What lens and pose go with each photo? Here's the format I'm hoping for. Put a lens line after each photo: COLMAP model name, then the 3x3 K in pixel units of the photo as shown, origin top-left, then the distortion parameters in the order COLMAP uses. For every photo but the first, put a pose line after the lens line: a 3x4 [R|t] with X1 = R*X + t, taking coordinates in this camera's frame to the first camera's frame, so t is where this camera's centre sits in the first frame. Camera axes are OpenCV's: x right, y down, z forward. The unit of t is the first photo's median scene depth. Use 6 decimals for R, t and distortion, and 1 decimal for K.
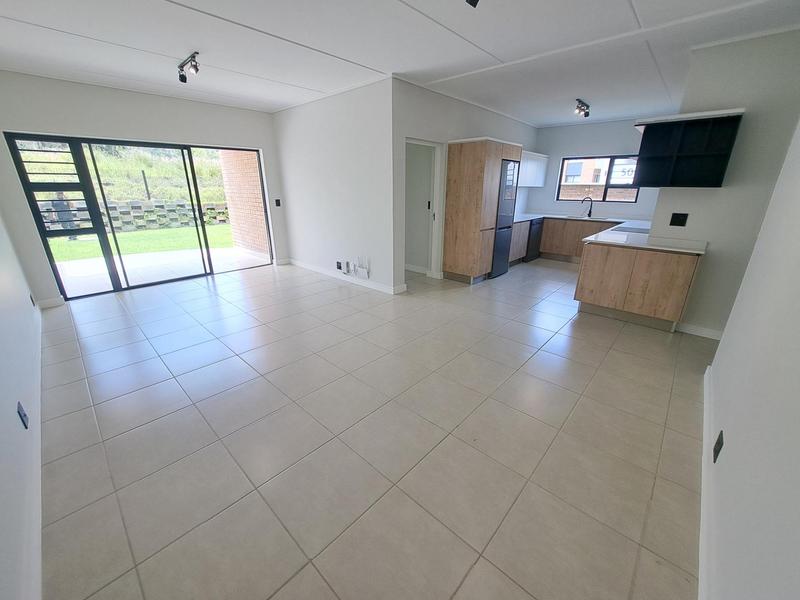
lens RADIAL K [[320.4, 0, 400.6], [0, 320.4, 296.3], [0, 0, 1]] dist [-0.003582, -0.000277]
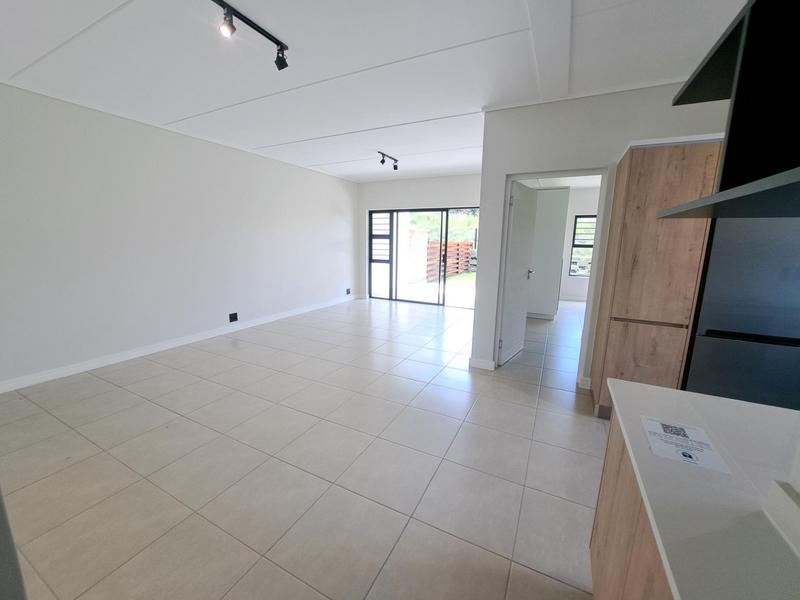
lens RADIAL K [[320.5, 0, 403.0], [0, 320.5, 295.6], [0, 0, 1]] dist [-0.016978, -0.000067]
pose [[0.281367, 0.167631, -0.944845, 0.603343], [-0.330393, 0.941346, 0.068622, -0.156254], [0.900929, 0.292863, 0.320248, 0.505934]]
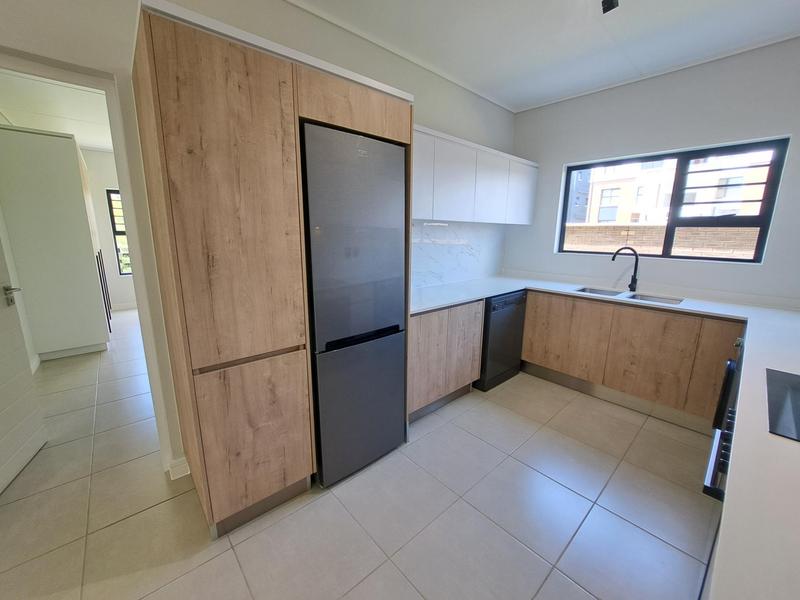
lens RADIAL K [[319.3, 0, 398.1], [0, 319.3, 297.7], [0, 0, 1]] dist [-0.015139, 0.000369]
pose [[0.994271, 0.026034, -0.103668, 0.422002], [-0.038930, 0.991470, -0.124387, -0.229190], [0.099546, 0.127710, 0.986803, 0.722519]]
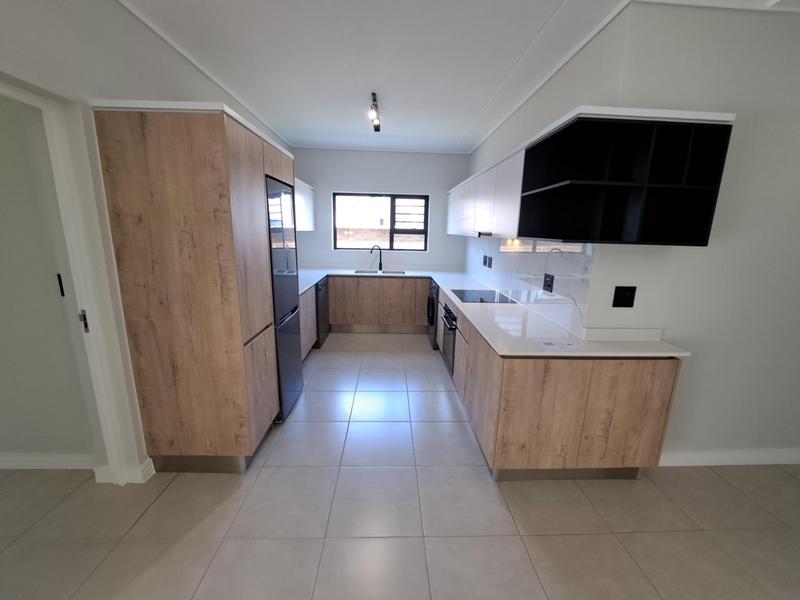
lens RADIAL K [[320.5, 0, 403.0], [0, 320.5, 295.6], [0, 0, 1]] dist [-0.016978, -0.000067]
pose [[0.711570, -0.129775, 0.690527, 0.121460], [0.209075, 0.977384, -0.031760, -0.201369], [-0.670788, 0.166972, 0.722609, 0.556910]]
